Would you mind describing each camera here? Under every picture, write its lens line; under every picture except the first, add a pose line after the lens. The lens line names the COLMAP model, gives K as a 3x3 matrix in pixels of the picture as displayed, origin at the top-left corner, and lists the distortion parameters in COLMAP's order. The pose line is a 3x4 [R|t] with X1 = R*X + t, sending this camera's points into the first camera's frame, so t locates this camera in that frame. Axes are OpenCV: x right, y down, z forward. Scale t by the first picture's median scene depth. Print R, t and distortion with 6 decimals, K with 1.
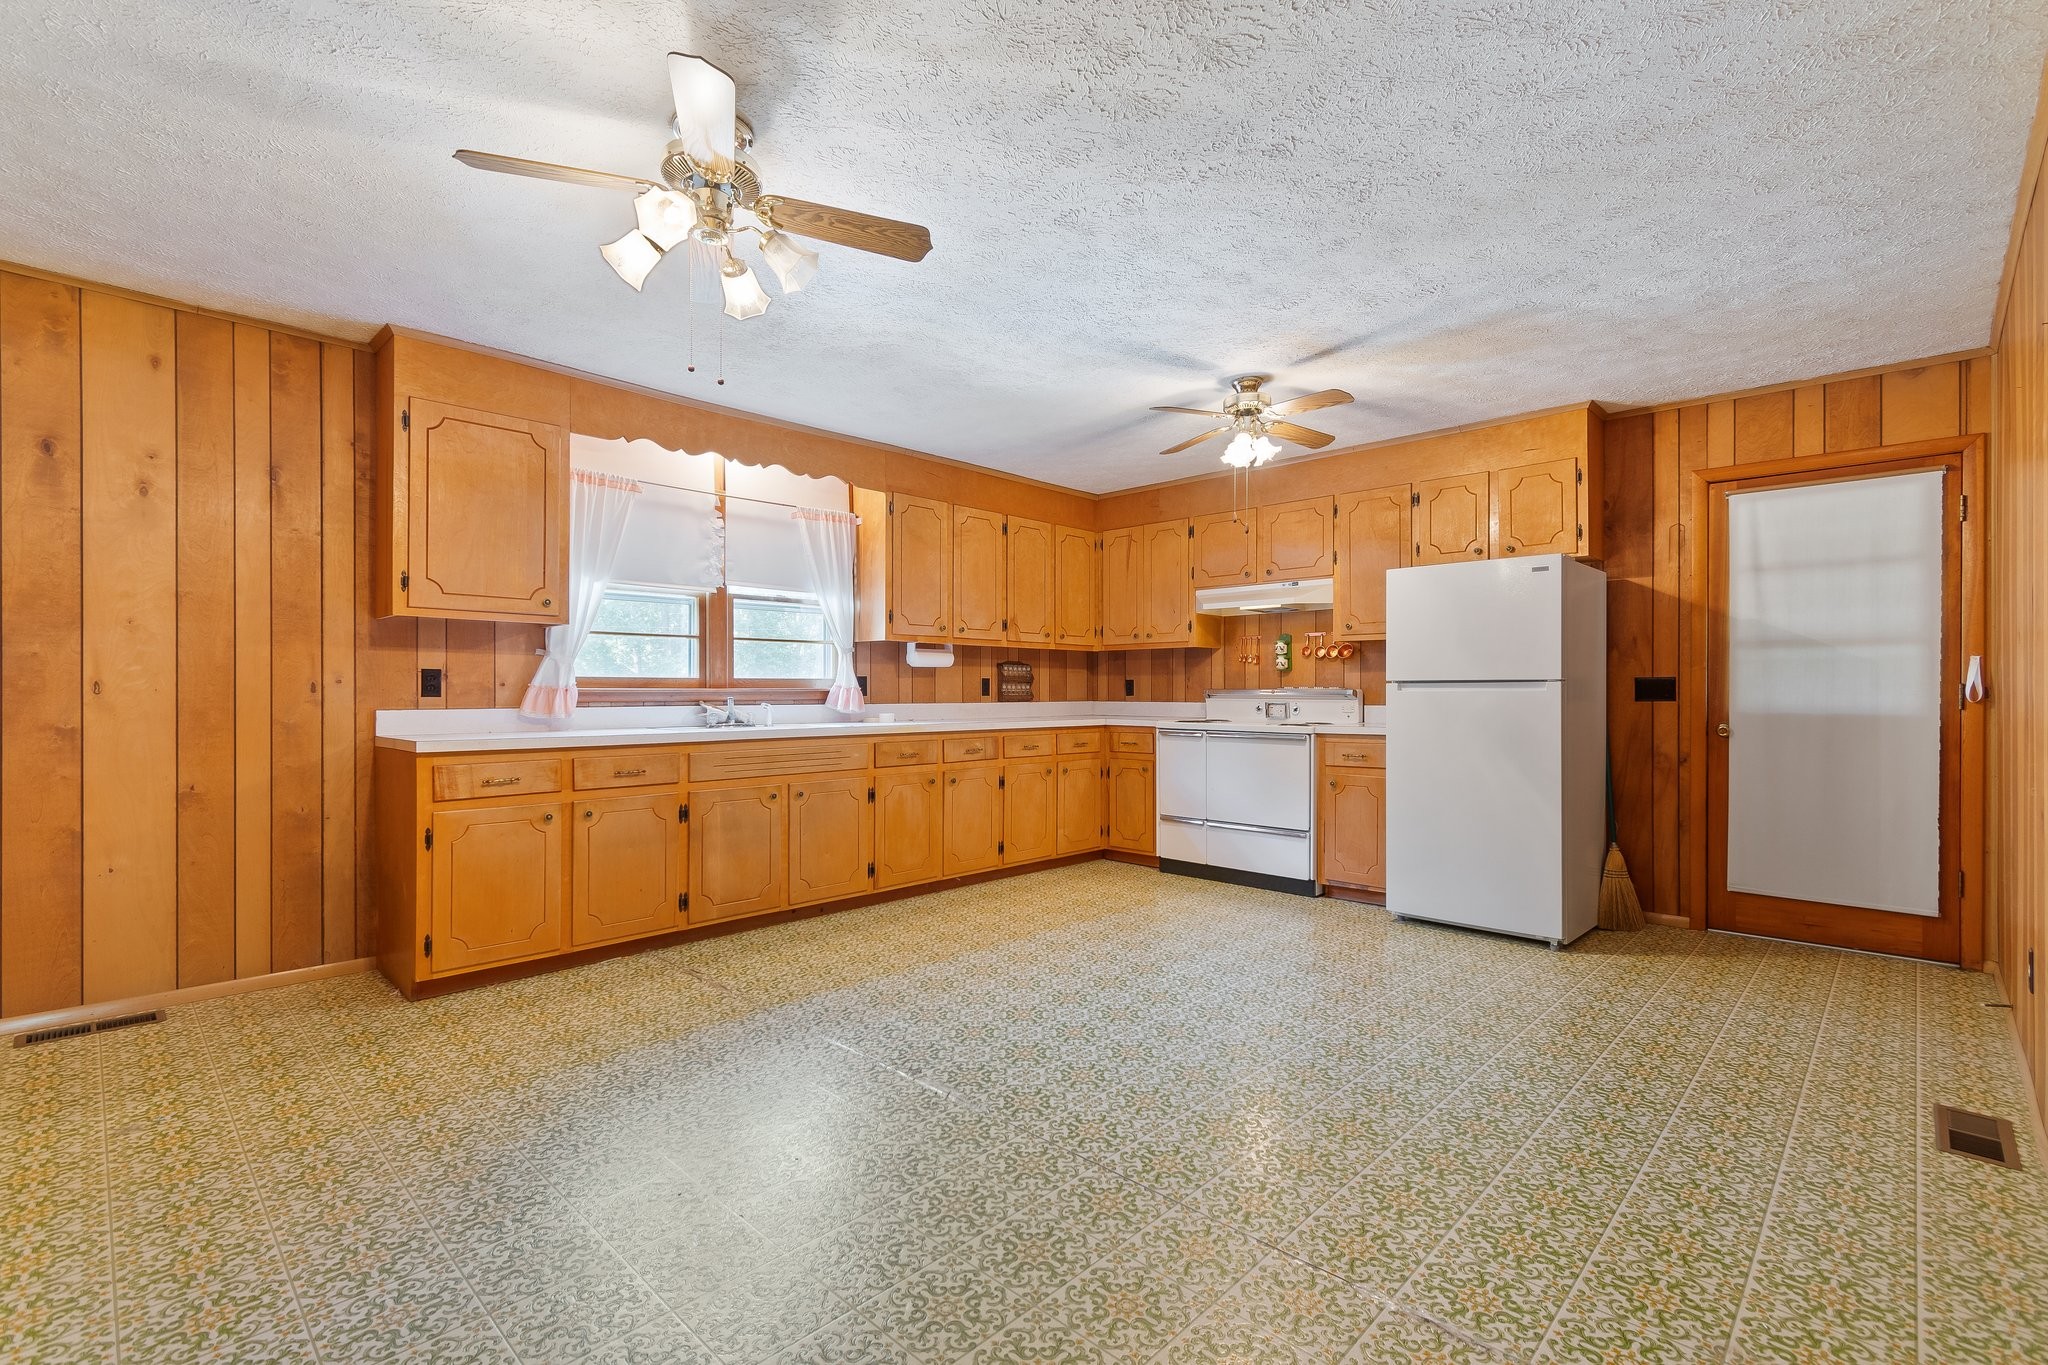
lens RADIAL K [[881.0, 0, 1044.2], [0, 881.0, 688.1], [0, 0, 1]] dist [-0.000675, -0.000345]
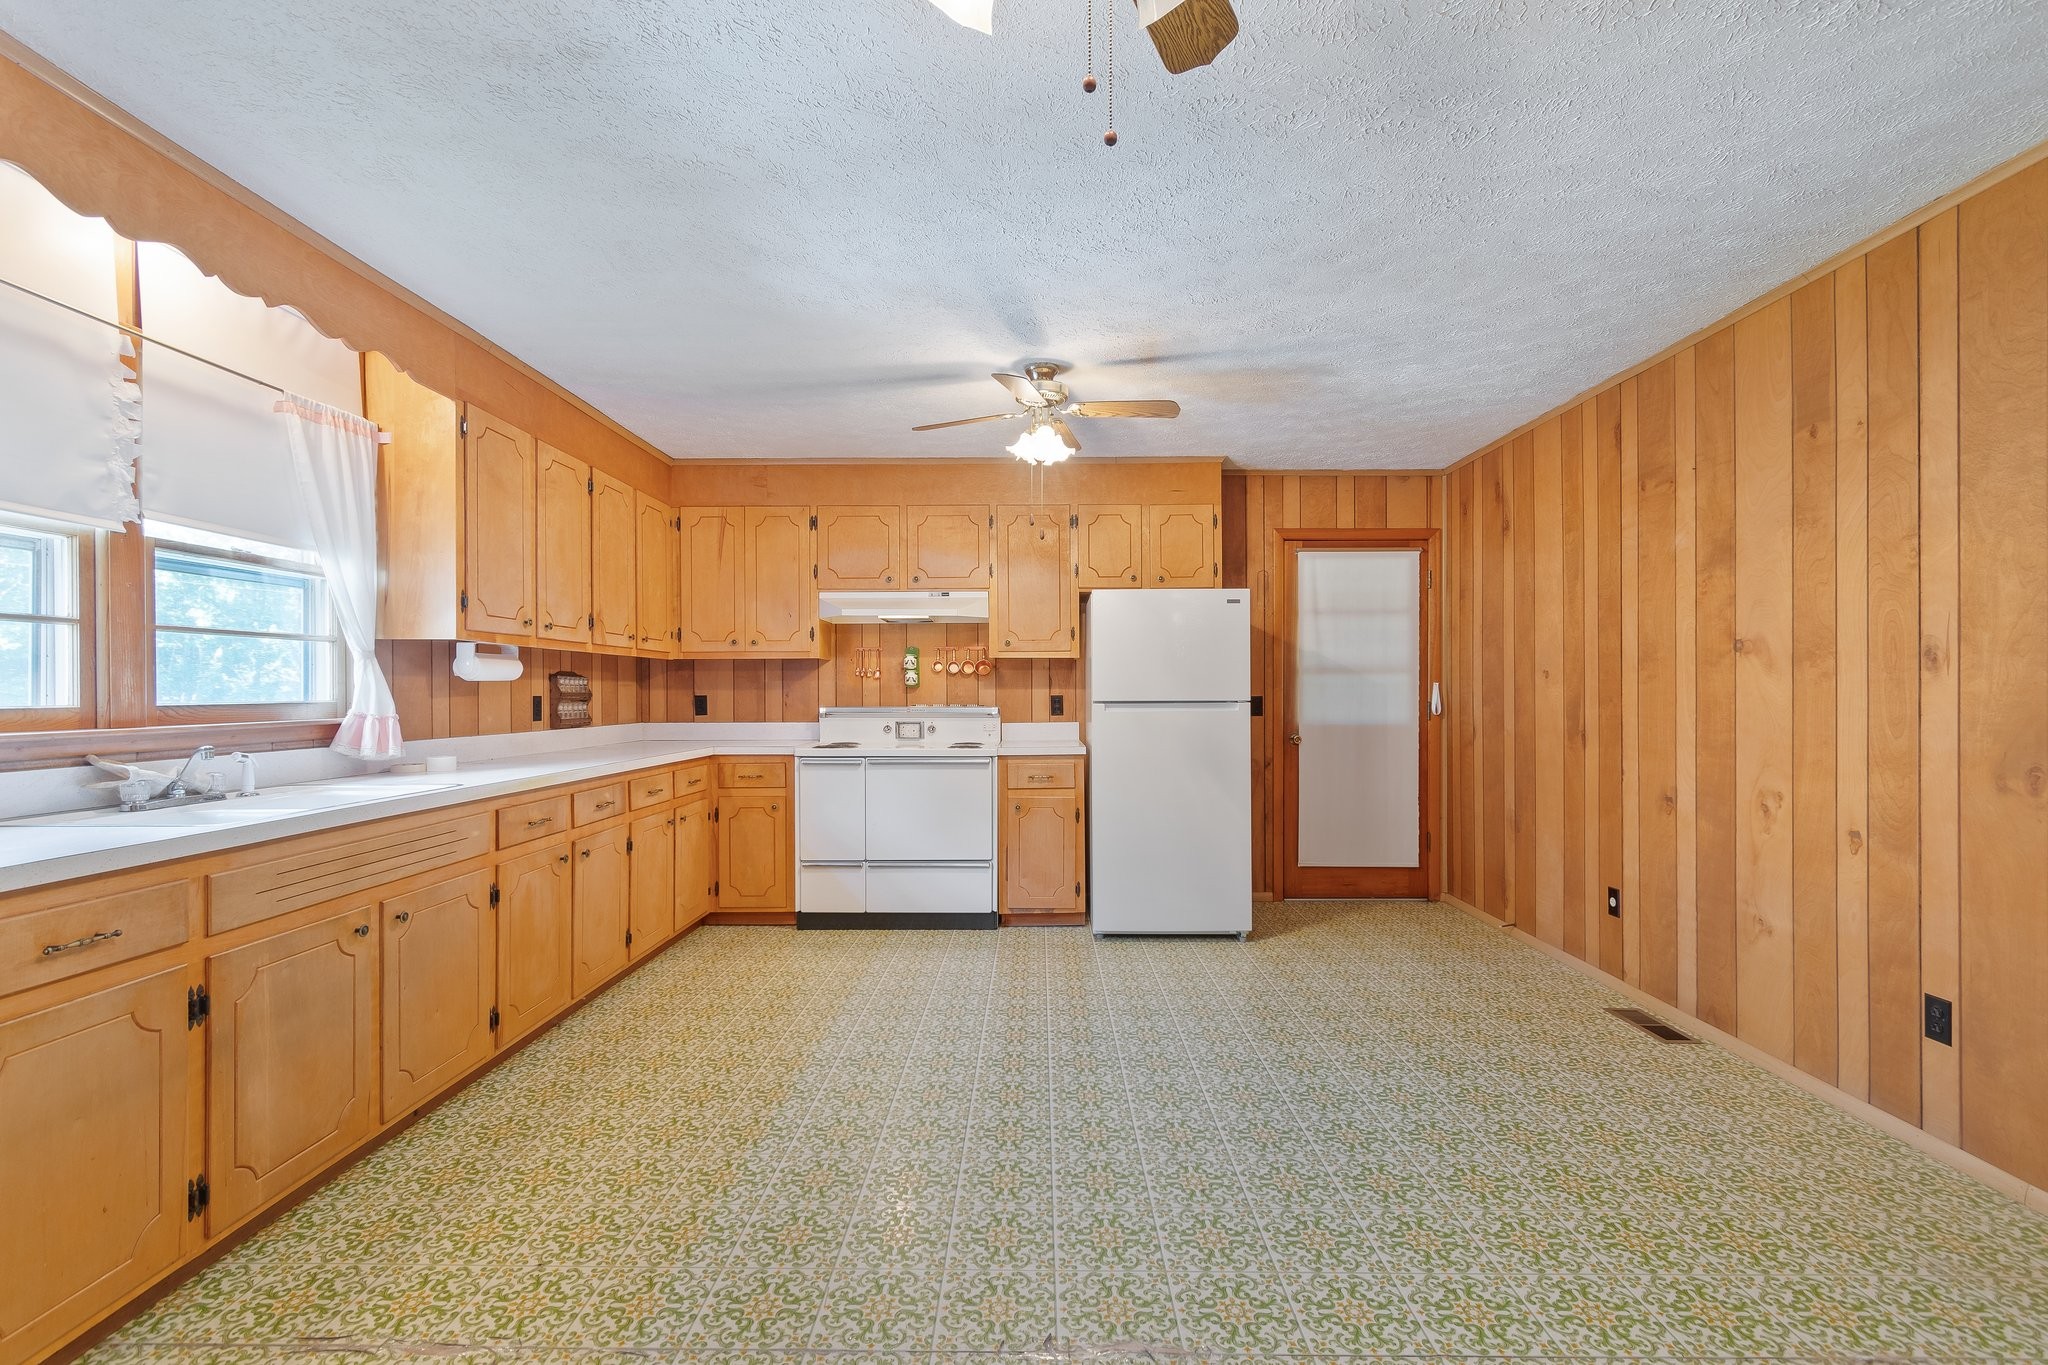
lens RADIAL K [[881.0, 0, 998.0], [0, 881.0, 688.7], [0, 0, 1]] dist [-0.000675, -0.000345]
pose [[0.744585, -0.000305, 0.667528, -0.339719], [0.001770, 0.999997, -0.001517, -0.019551], [-0.667526, 0.002311, 0.744583, 0.313678]]
